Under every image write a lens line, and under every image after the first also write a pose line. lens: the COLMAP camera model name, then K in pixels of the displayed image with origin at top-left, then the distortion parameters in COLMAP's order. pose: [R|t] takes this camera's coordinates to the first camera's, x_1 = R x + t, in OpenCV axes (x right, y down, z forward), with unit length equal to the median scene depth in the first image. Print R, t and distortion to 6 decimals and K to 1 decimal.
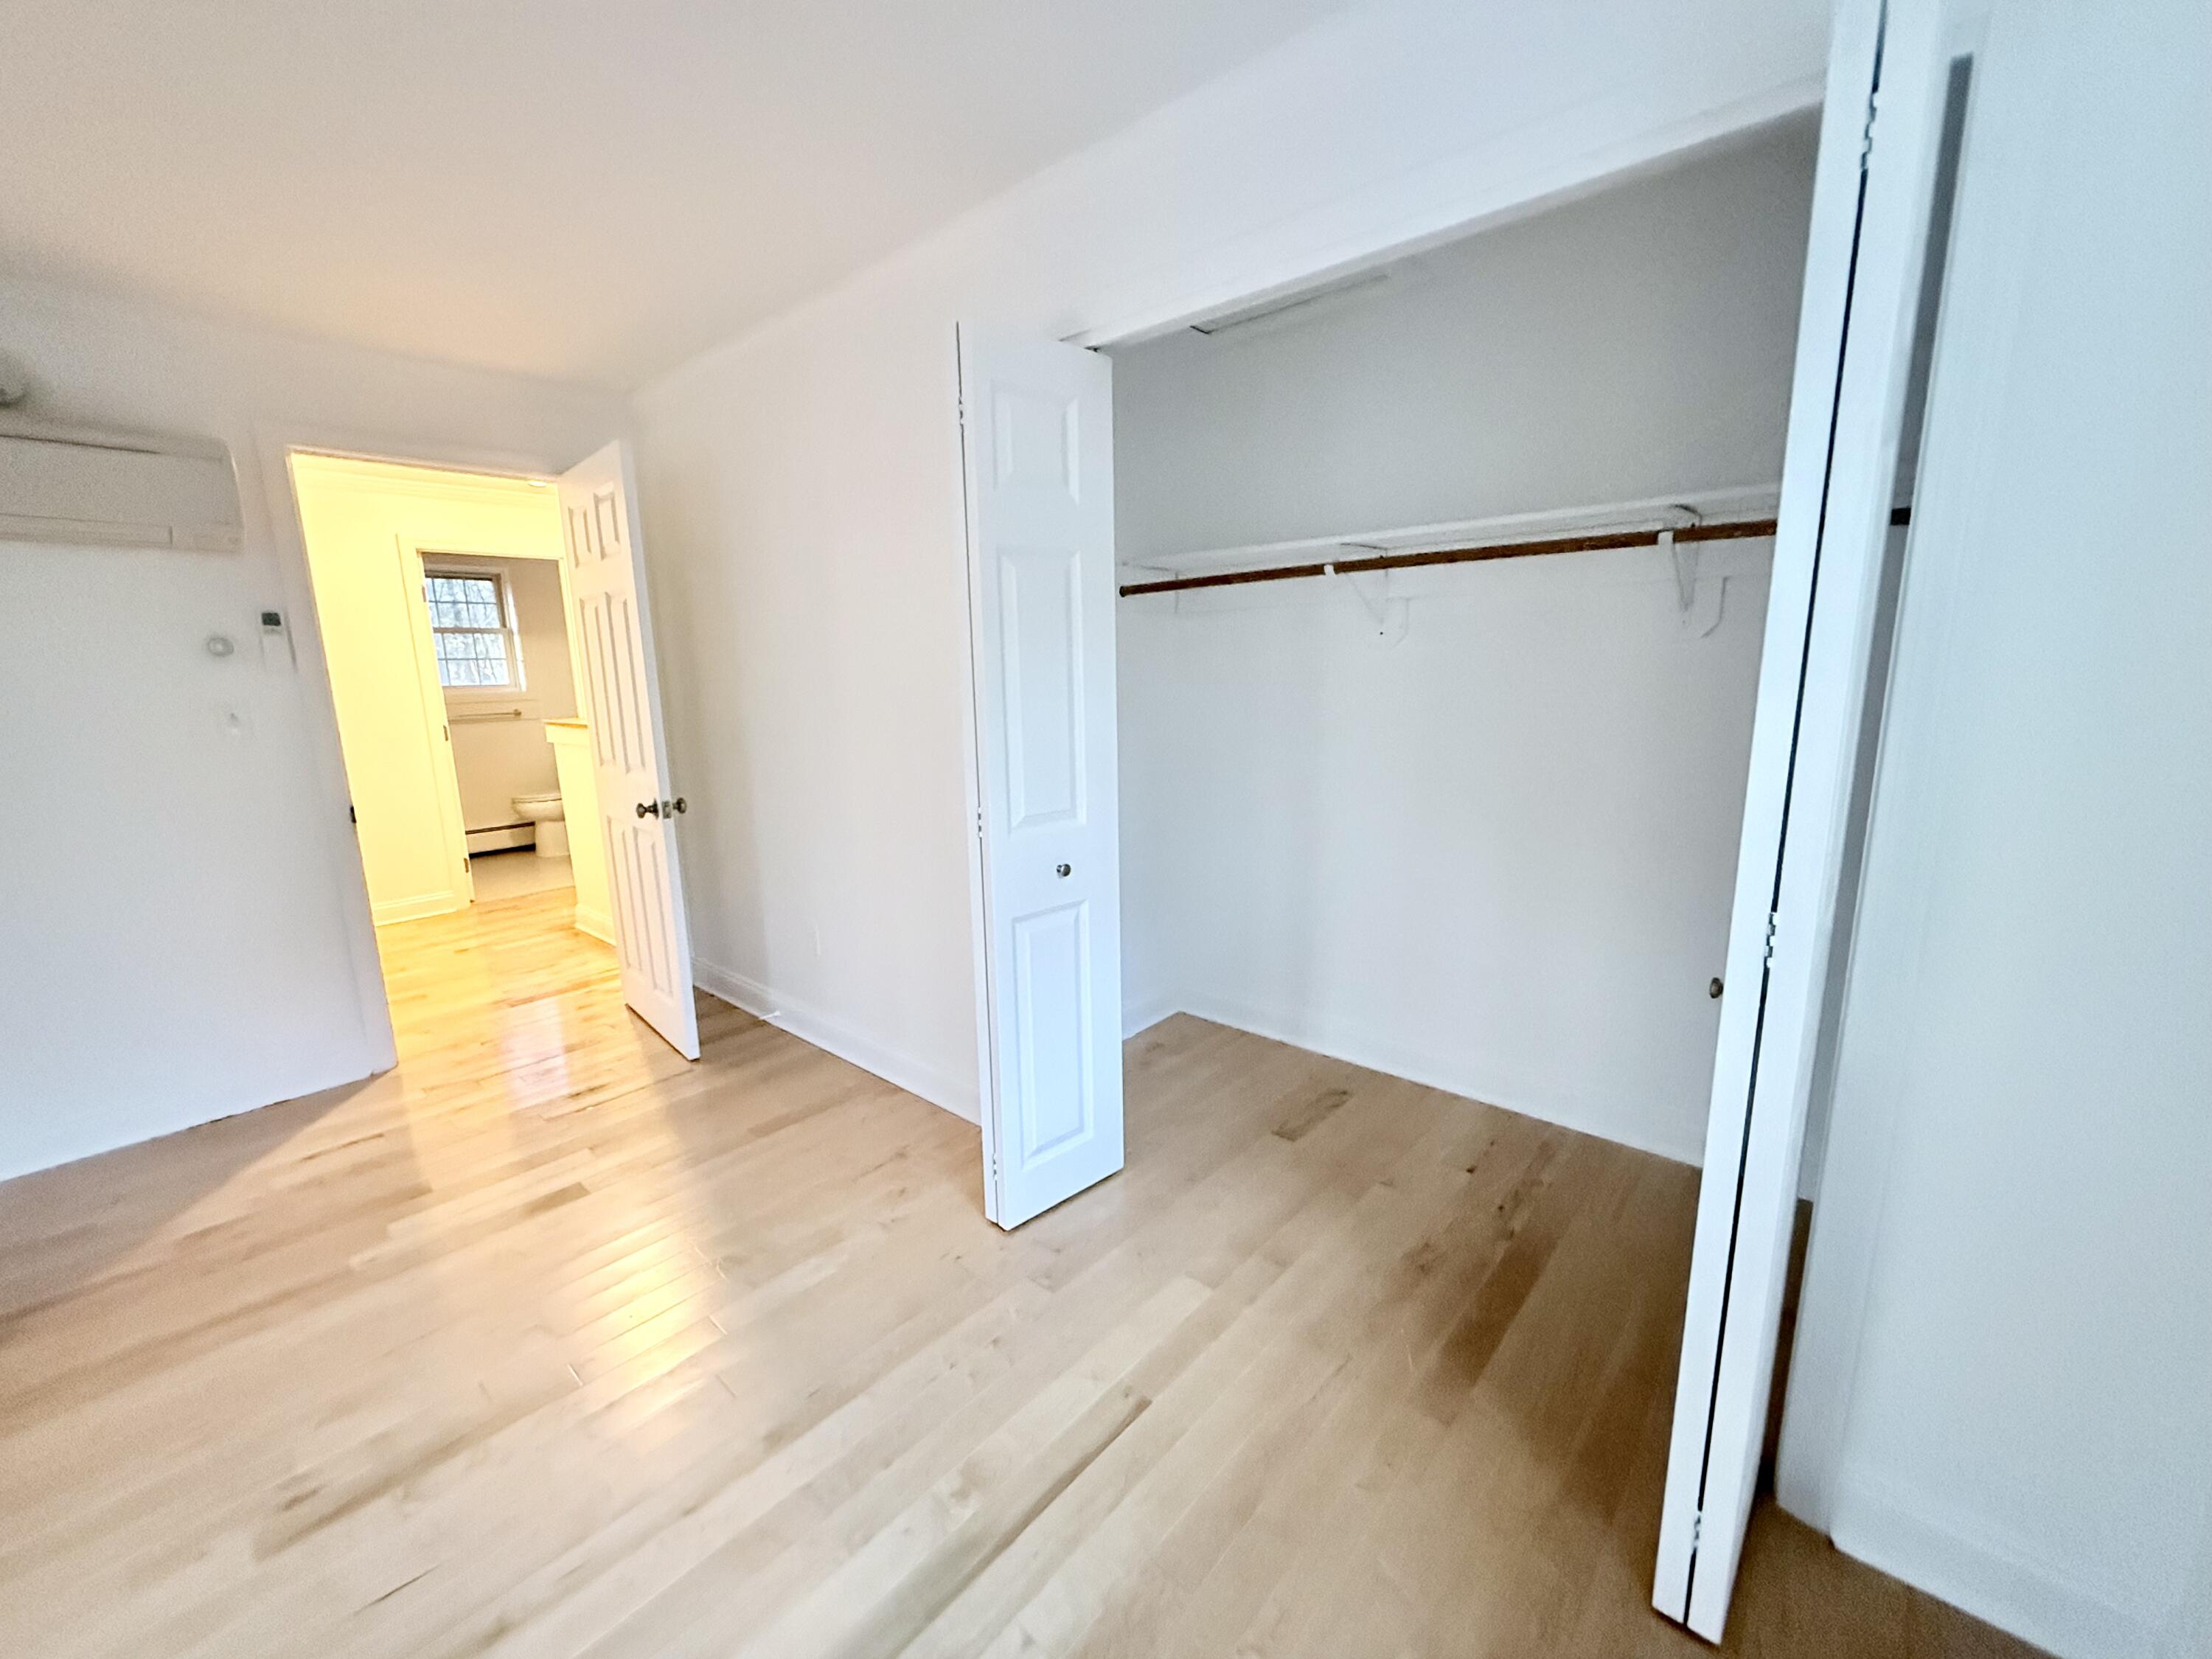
lens RADIAL K [[881.4, 0, 1106.0], [0, 881.4, 829.5], [0, 0, 1]] dist [0.003550, 0.000203]
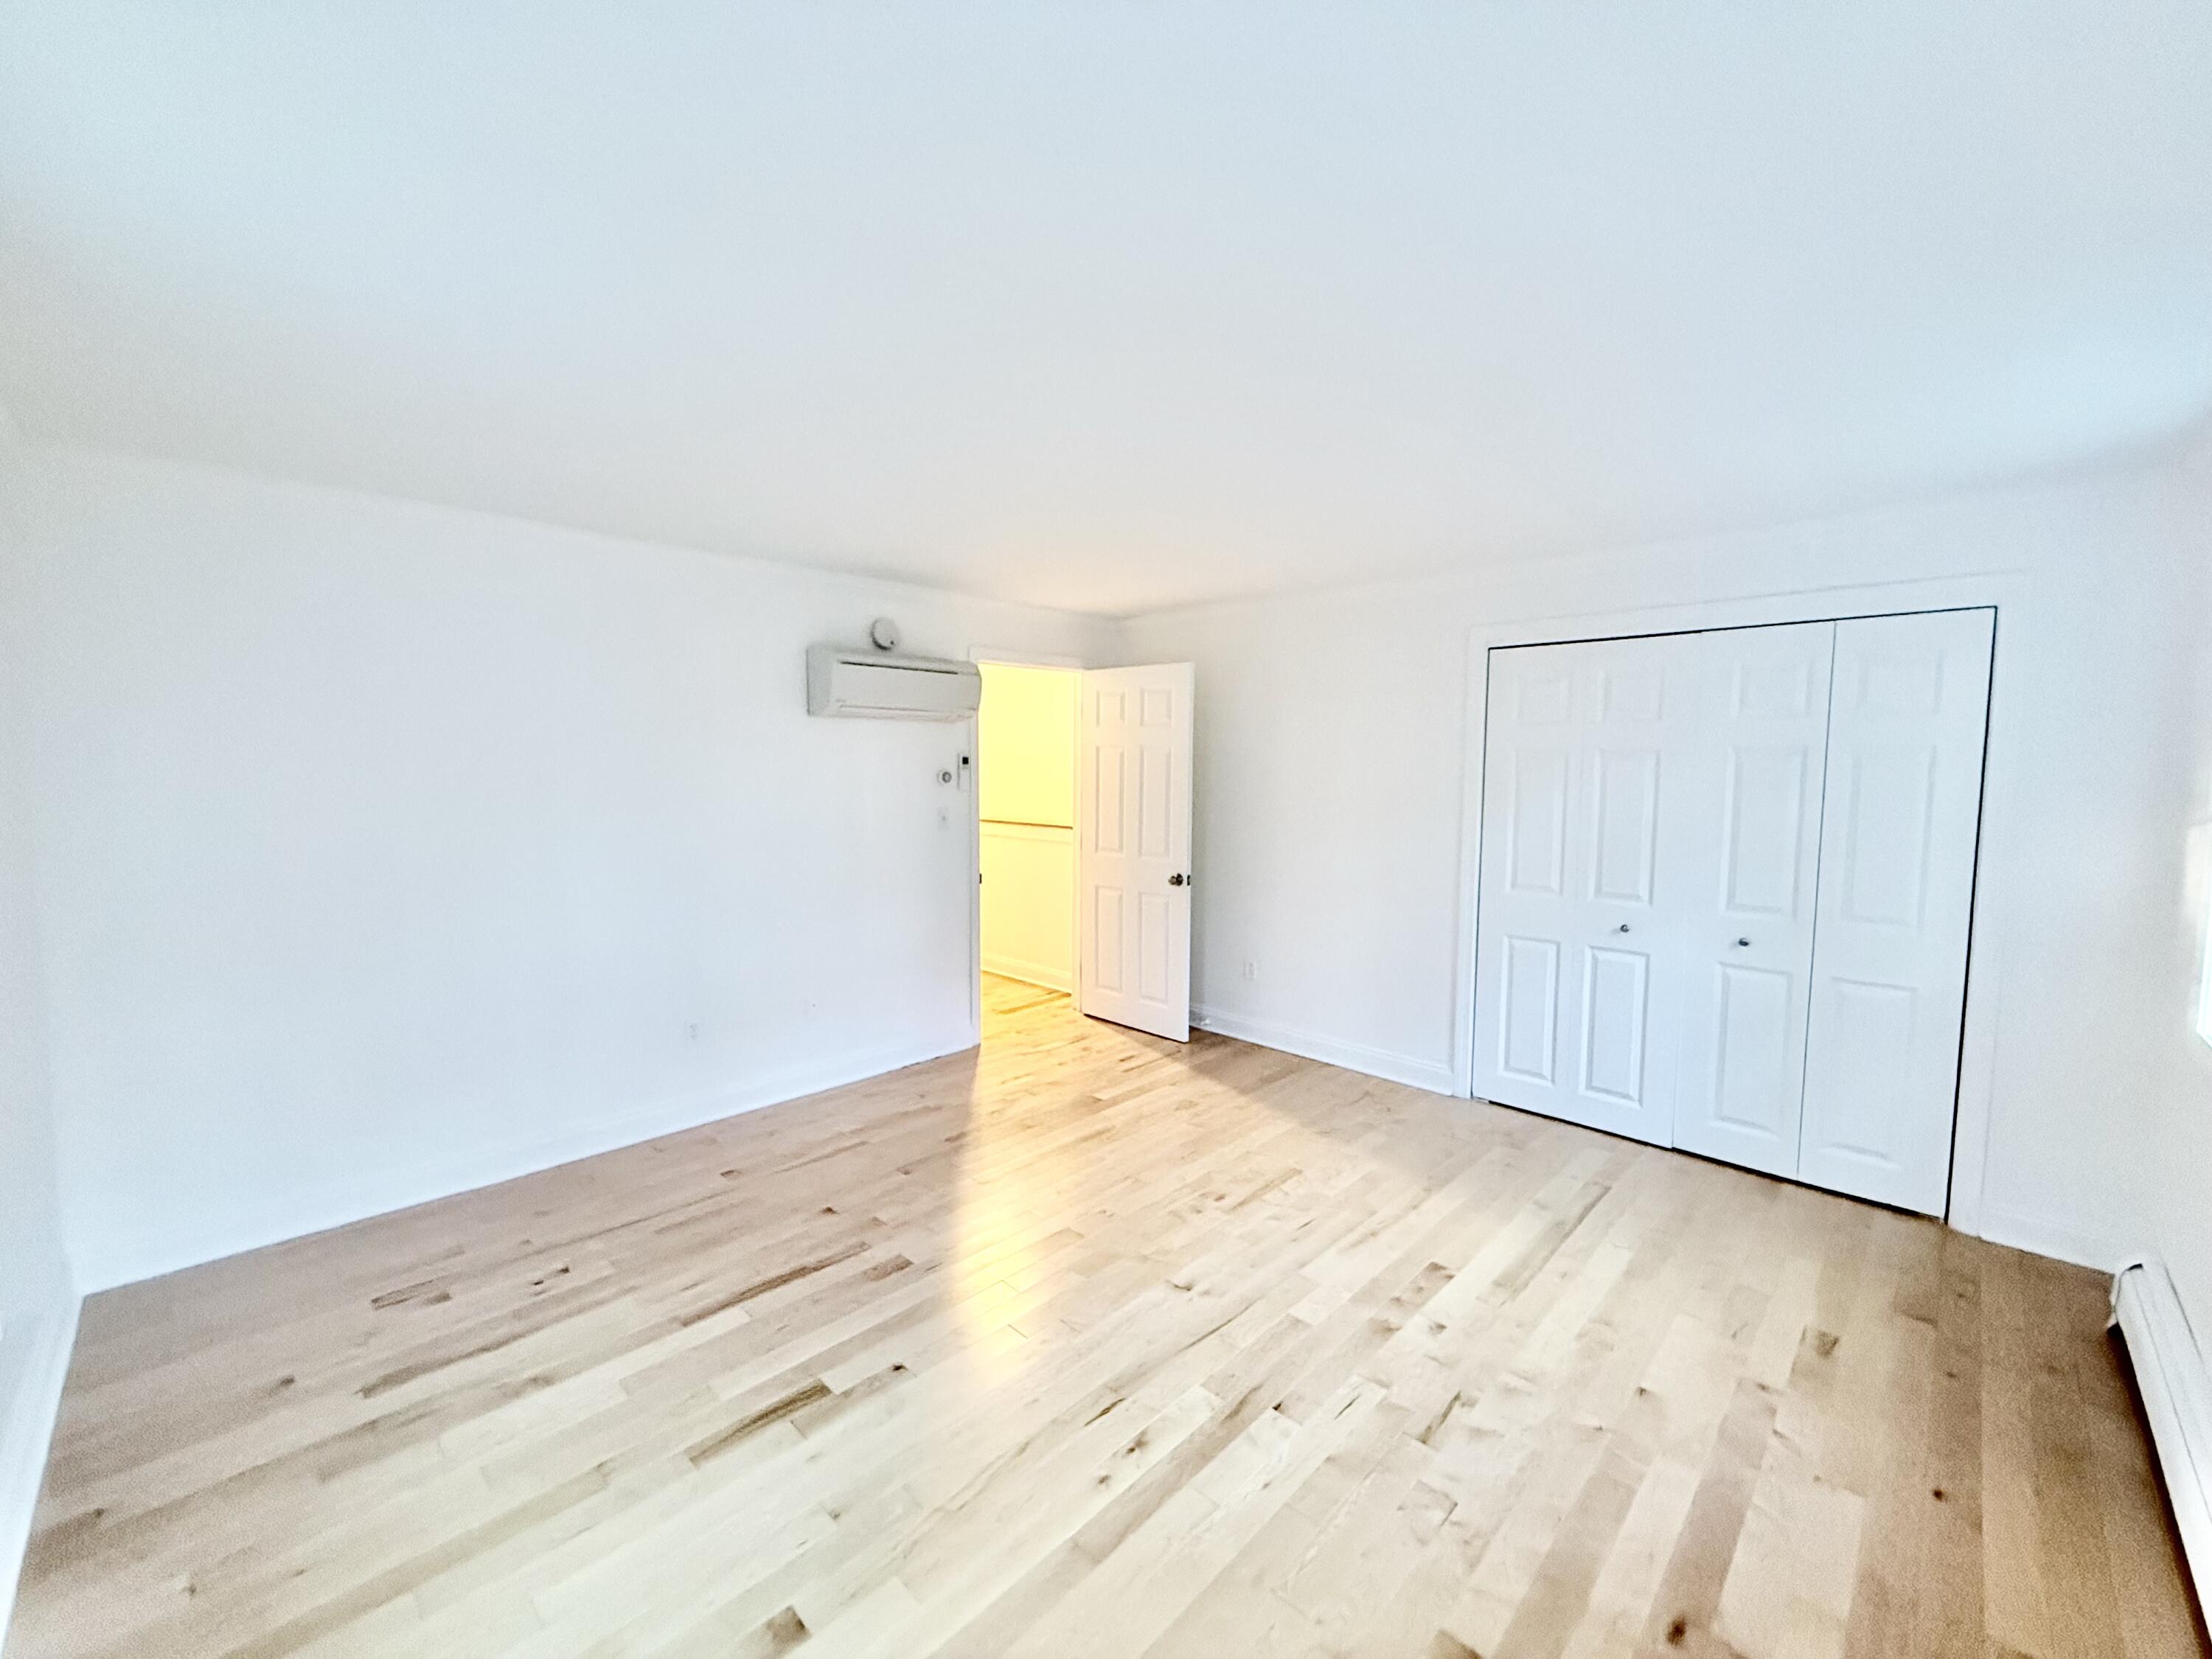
lens RADIAL K [[881.4, 0, 1106.0], [0, 881.4, 829.5], [0, 0, 1]] dist [0.003550, 0.000203]
pose [[0.997932, 0.023683, -0.059749, -0.717867], [-0.030041, 0.993710, -0.107880, 0.082623], [0.056818, 0.109452, 0.992367, -0.802346]]
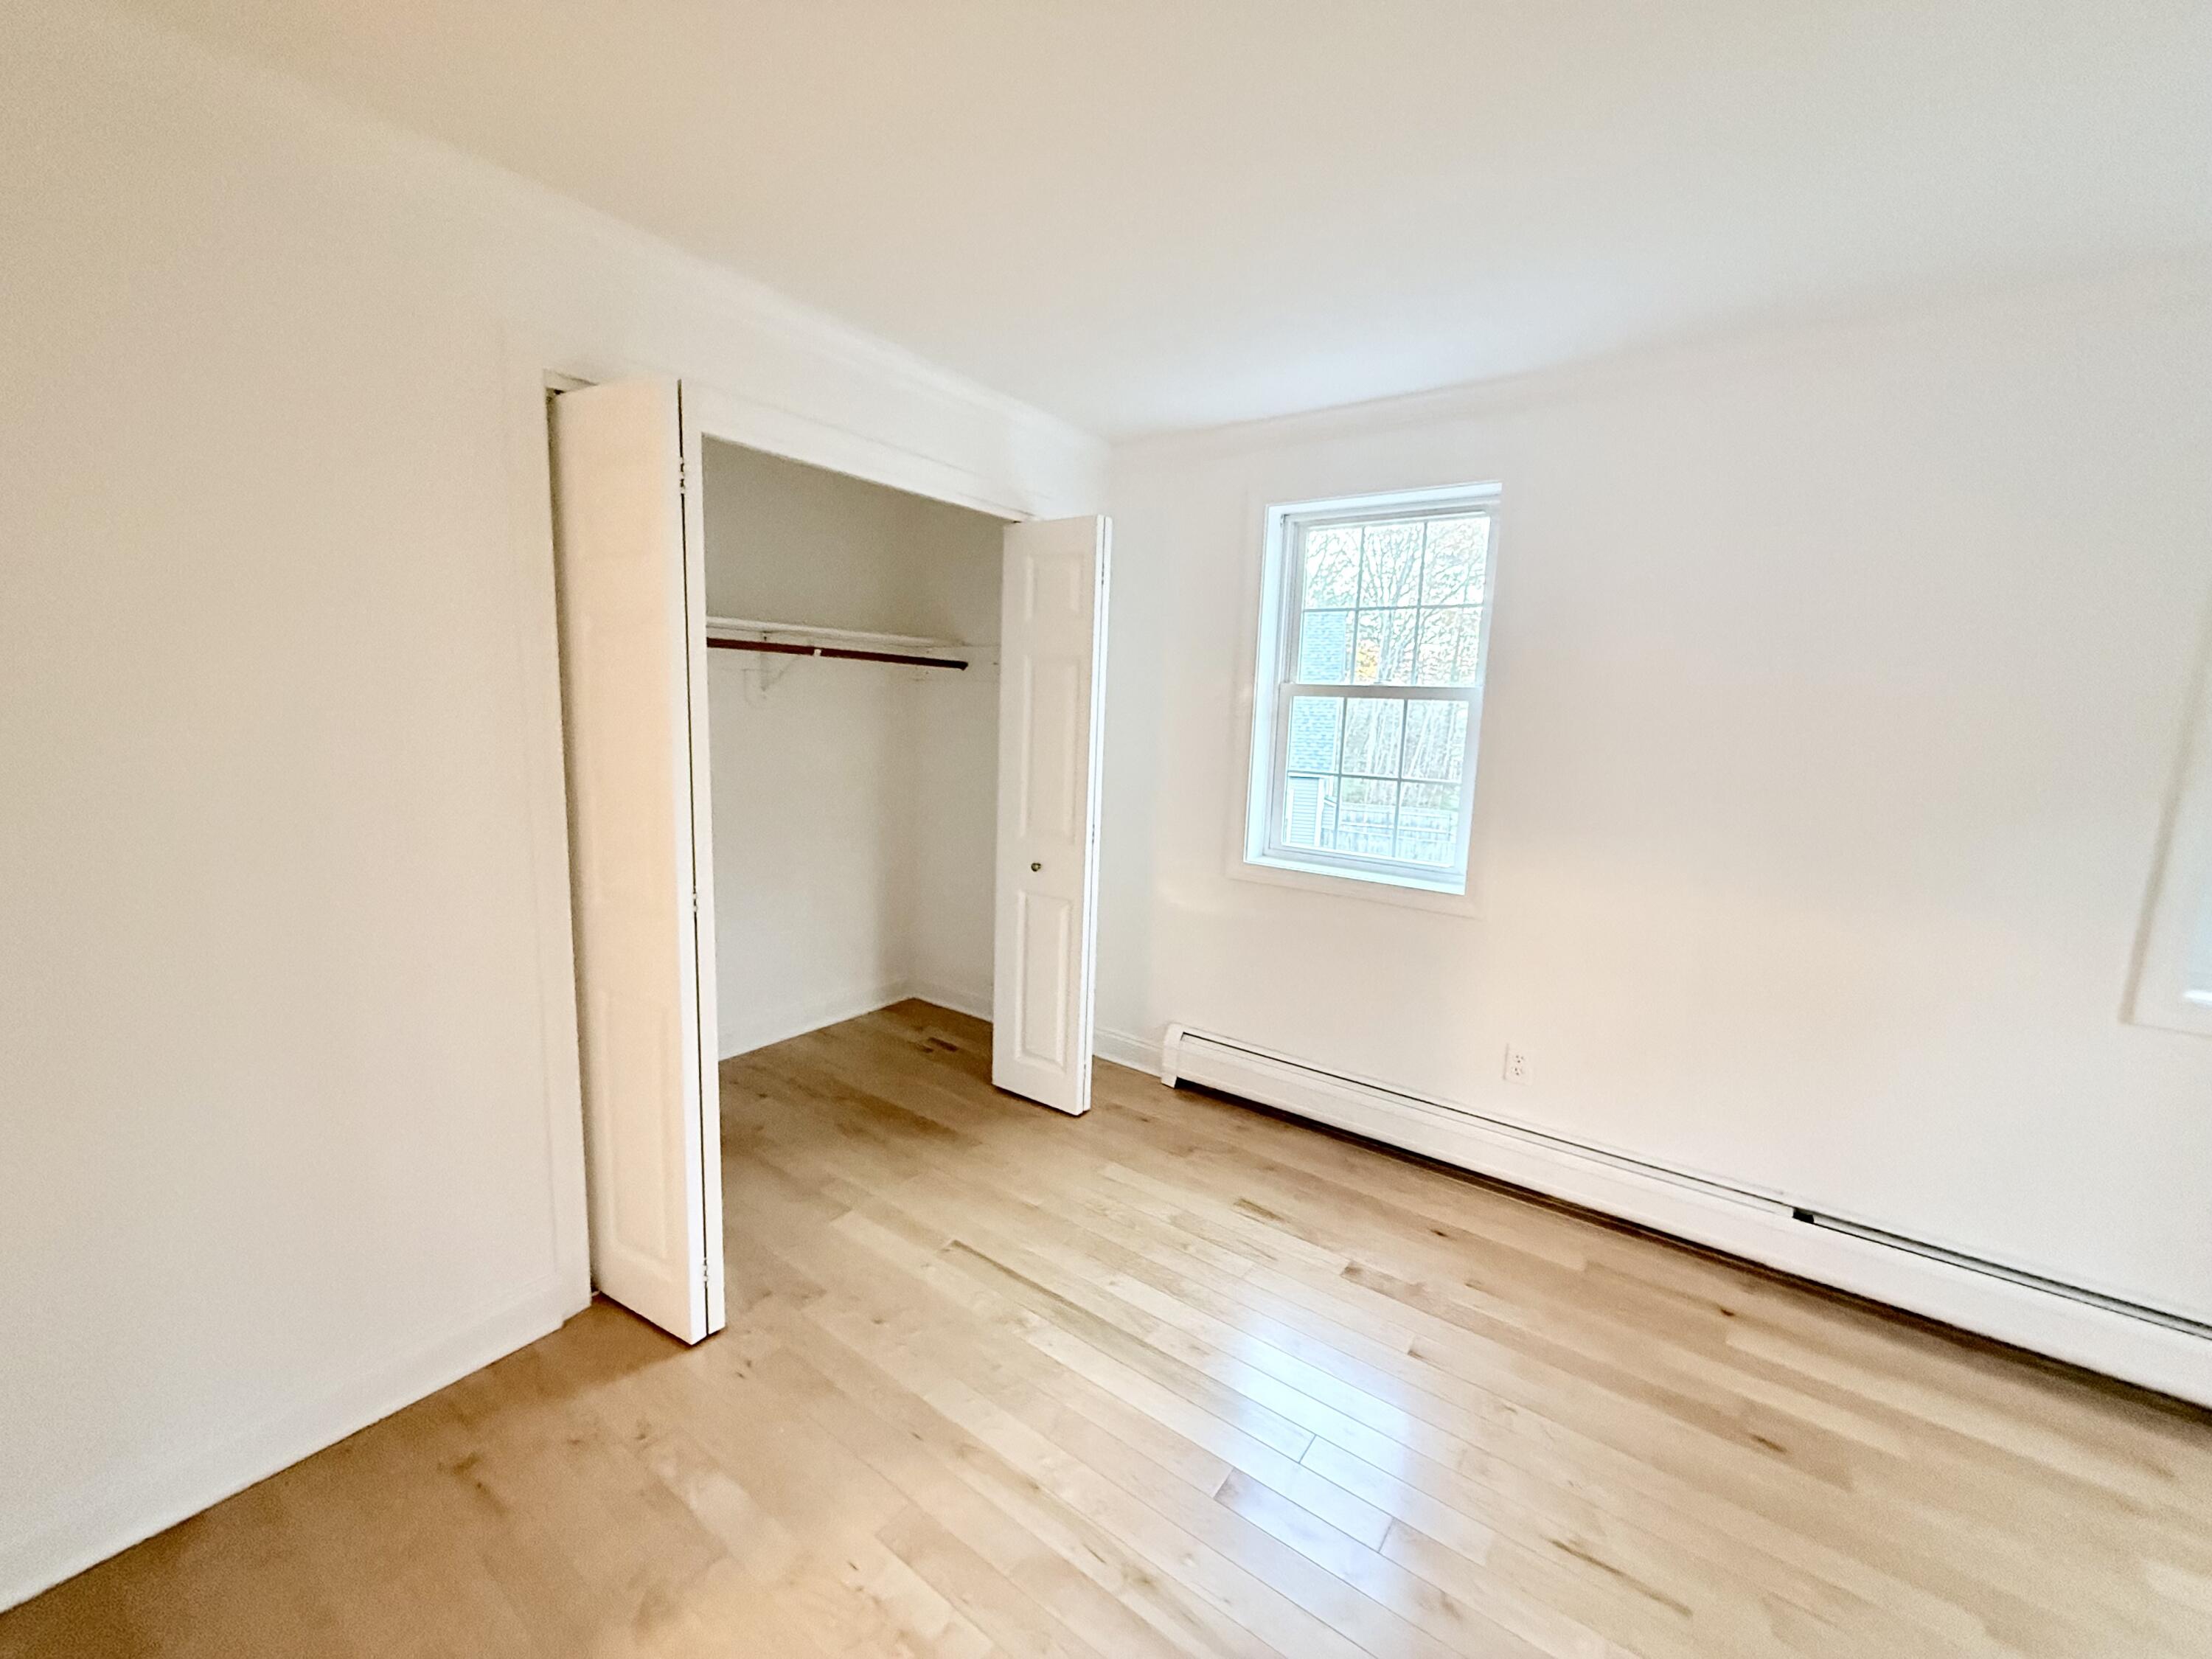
lens RADIAL K [[881.4, 0, 1106.0], [0, 881.4, 829.5], [0, 0, 1]] dist [0.003550, 0.000203]
pose [[-0.087133, -0.112182, 0.989860, -0.965058], [0.153852, 0.980203, 0.124630, -0.099165], [-0.984245, 0.163151, -0.068149, 0.558691]]
